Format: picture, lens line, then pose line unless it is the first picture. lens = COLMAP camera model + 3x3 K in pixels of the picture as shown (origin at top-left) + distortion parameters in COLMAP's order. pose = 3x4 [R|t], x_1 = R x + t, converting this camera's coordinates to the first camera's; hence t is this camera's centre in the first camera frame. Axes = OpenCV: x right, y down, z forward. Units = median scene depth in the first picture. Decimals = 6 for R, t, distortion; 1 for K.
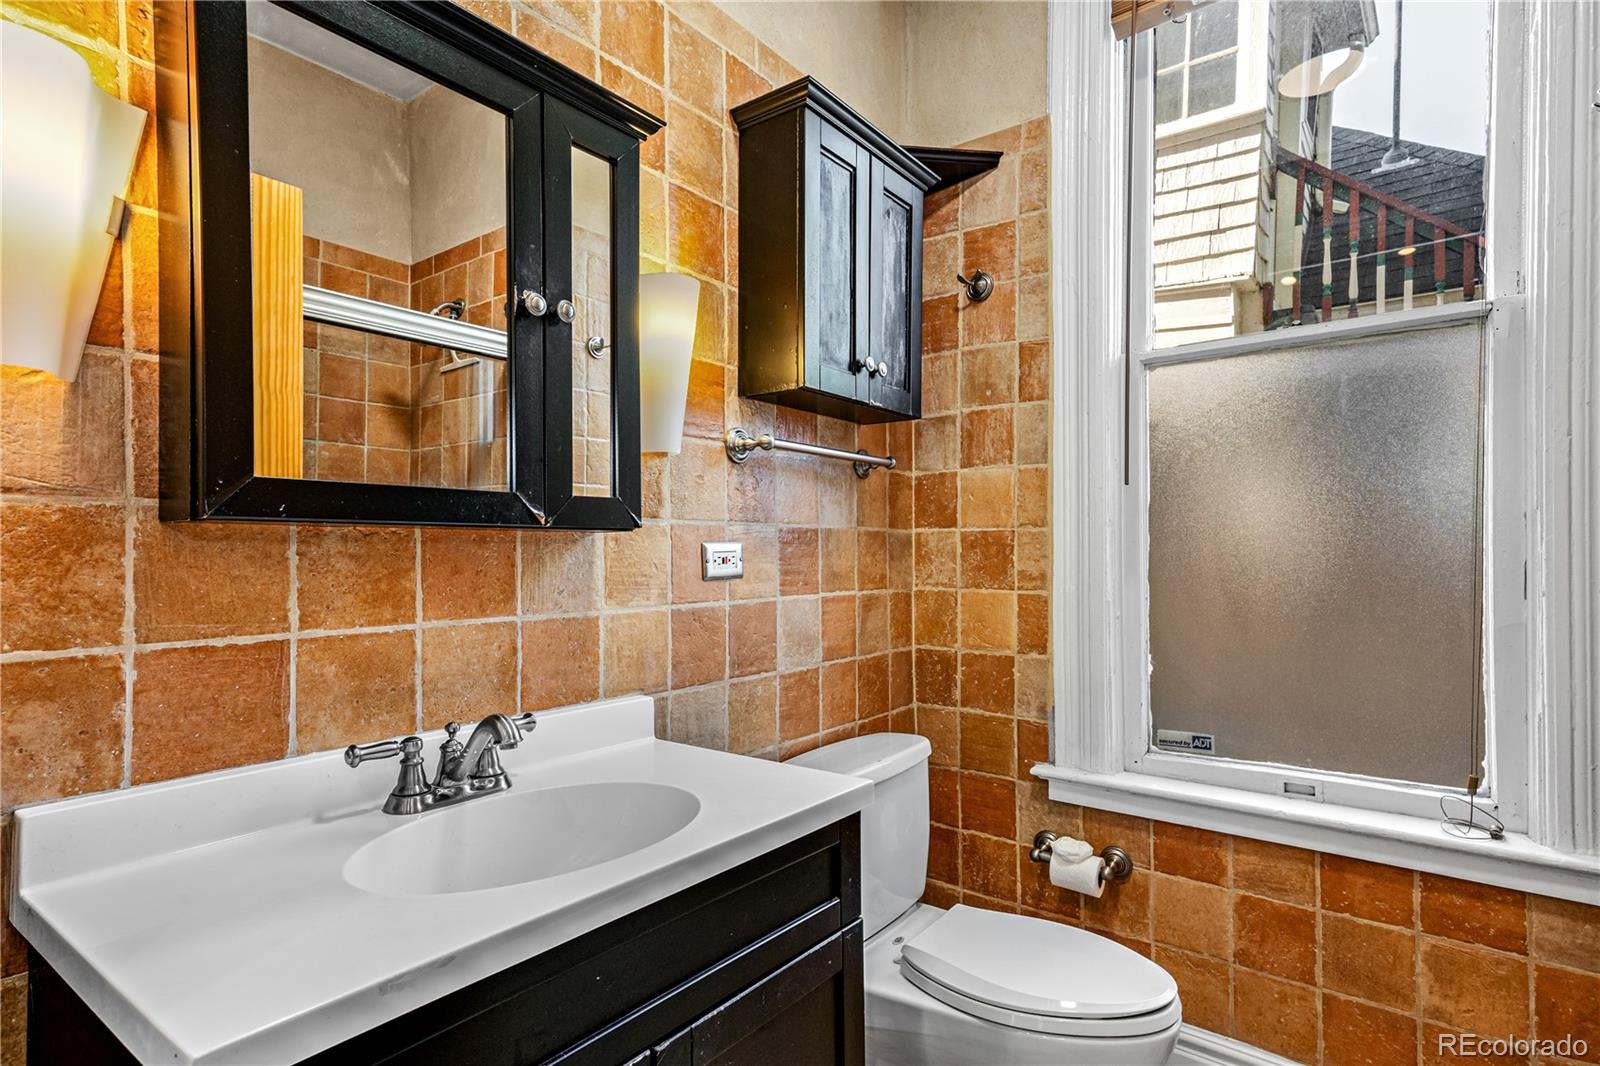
lens RADIAL K [[843.6, 0, 803.4], [0, 843.6, 544.9], [0, 0, 1]] dist [0.003649, 0.000585]
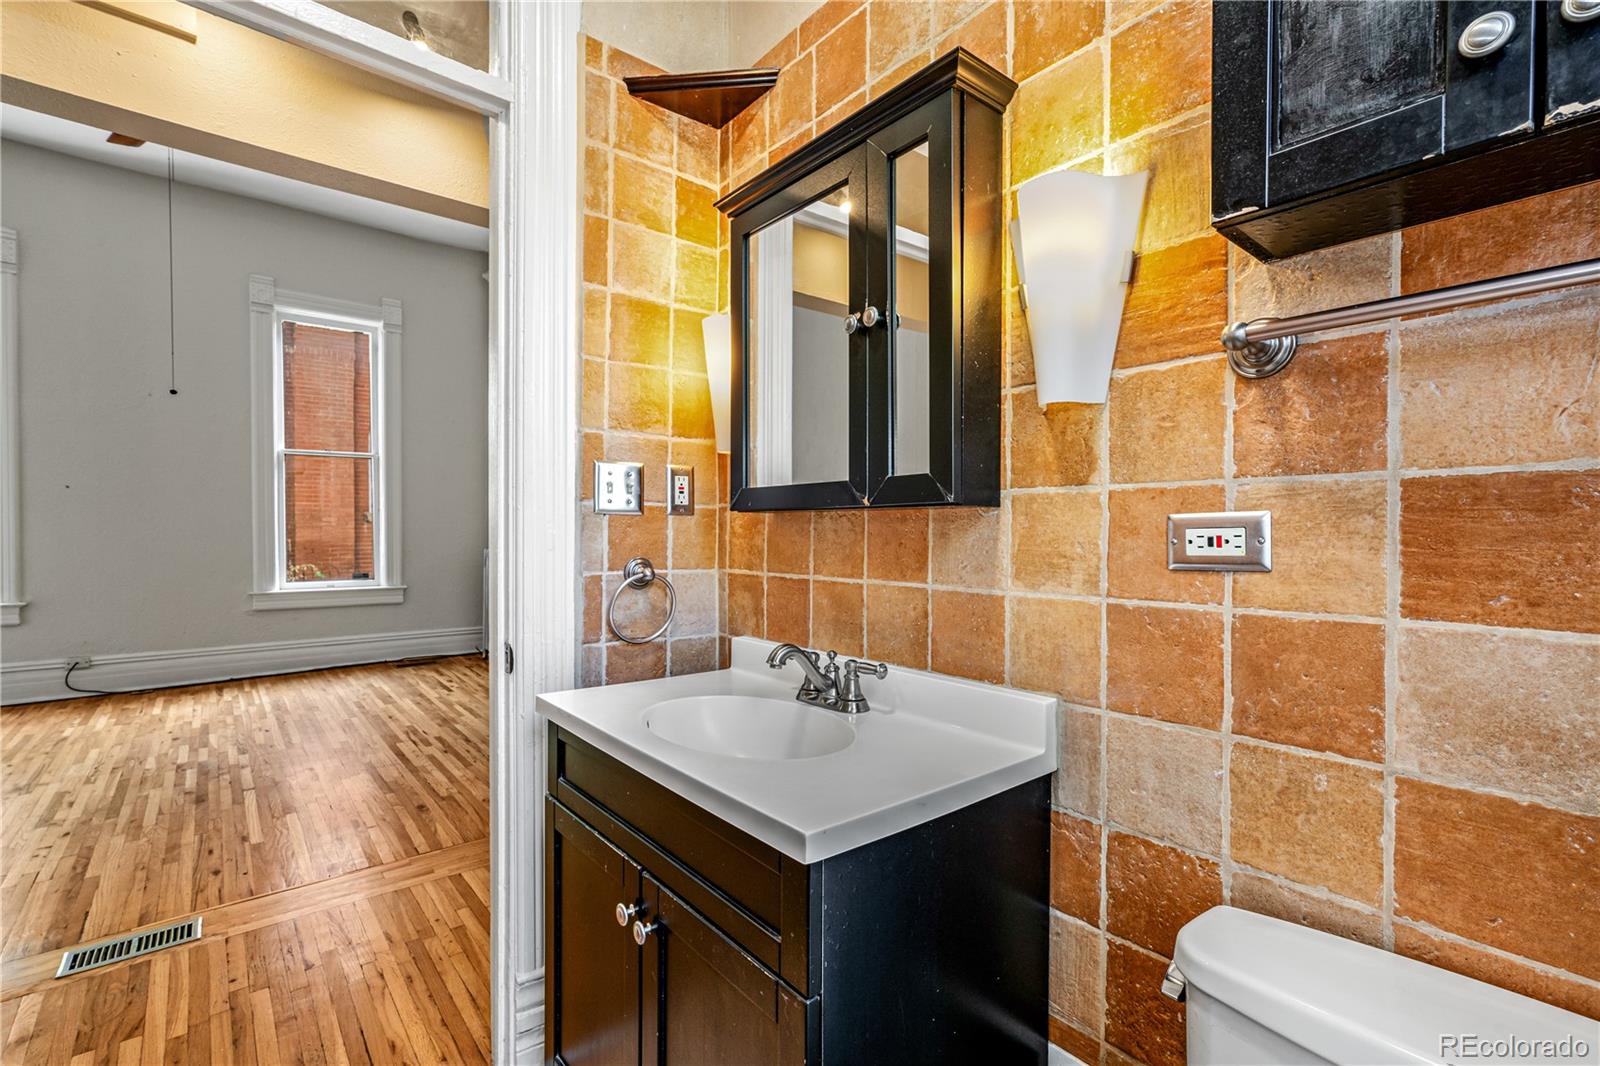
lens RADIAL K [[744.6, 0, 806.0], [0, 744.6, 531.0], [0, 0, 1]] dist [-0.018705, 0.008333]
pose [[-0.244397, -0.010652, -0.969617, 0.635237], [-0.006360, 0.999936, -0.009382, 0.021698], [0.969654, 0.003874, -0.244449, 1.021547]]
